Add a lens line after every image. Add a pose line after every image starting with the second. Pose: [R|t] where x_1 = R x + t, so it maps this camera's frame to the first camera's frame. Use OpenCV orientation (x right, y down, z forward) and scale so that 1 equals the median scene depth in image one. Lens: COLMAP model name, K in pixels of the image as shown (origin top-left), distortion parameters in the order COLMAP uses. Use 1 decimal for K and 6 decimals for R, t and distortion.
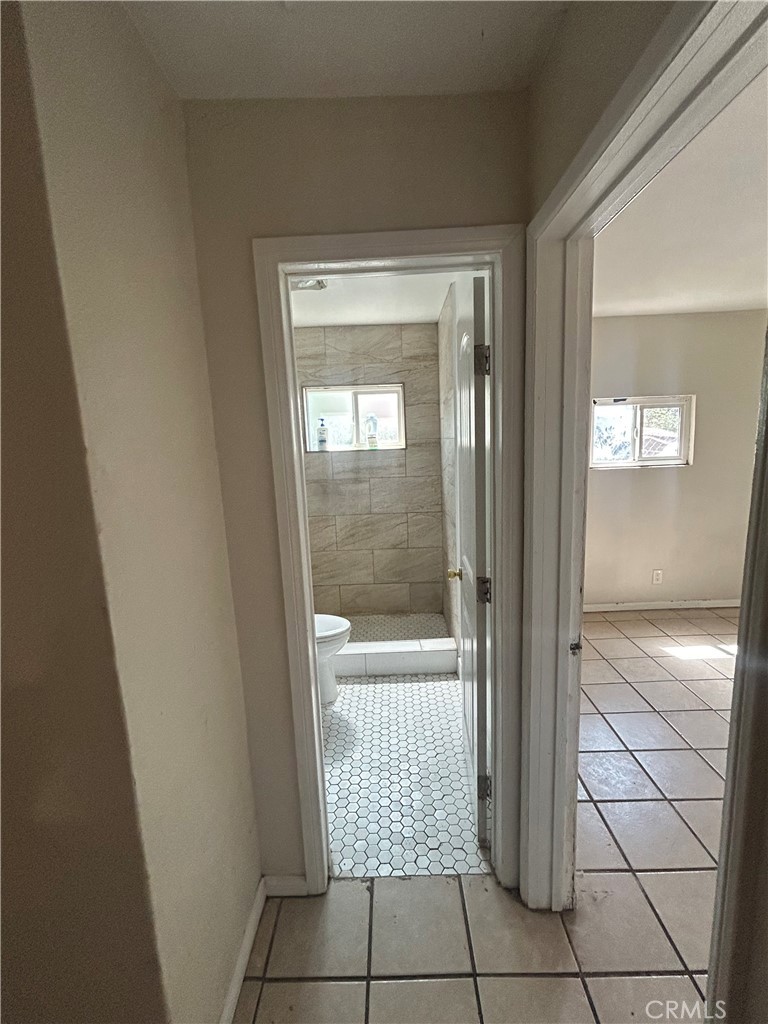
lens RADIAL K [[453.8, 0, 384.0], [0, 453.8, 512.0], [0, 0, 1]] dist [0.010030, 0.000233]
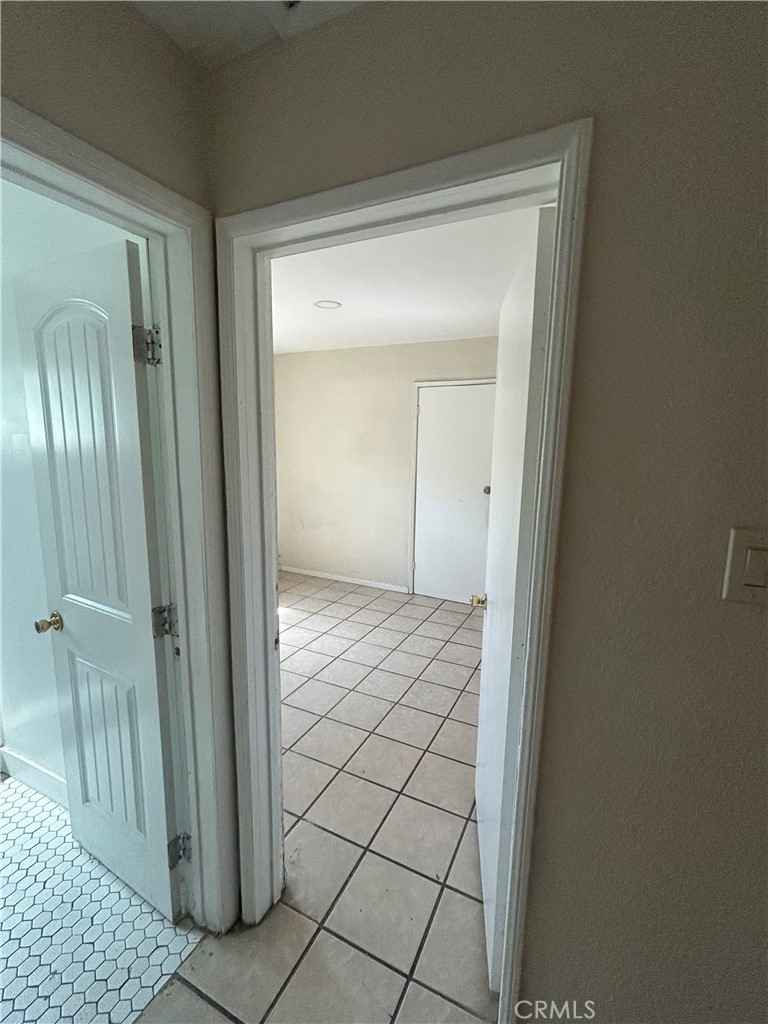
lens RADIAL K [[453.8, 0, 384.0], [0, 453.8, 512.0], [0, 0, 1]] dist [0.010030, 0.000233]
pose [[0.434479, -0.095774, 0.895575, -0.339902], [0.107175, 0.992763, 0.054173, -0.031065], [-0.894283, 0.072446, 0.441600, 0.249158]]
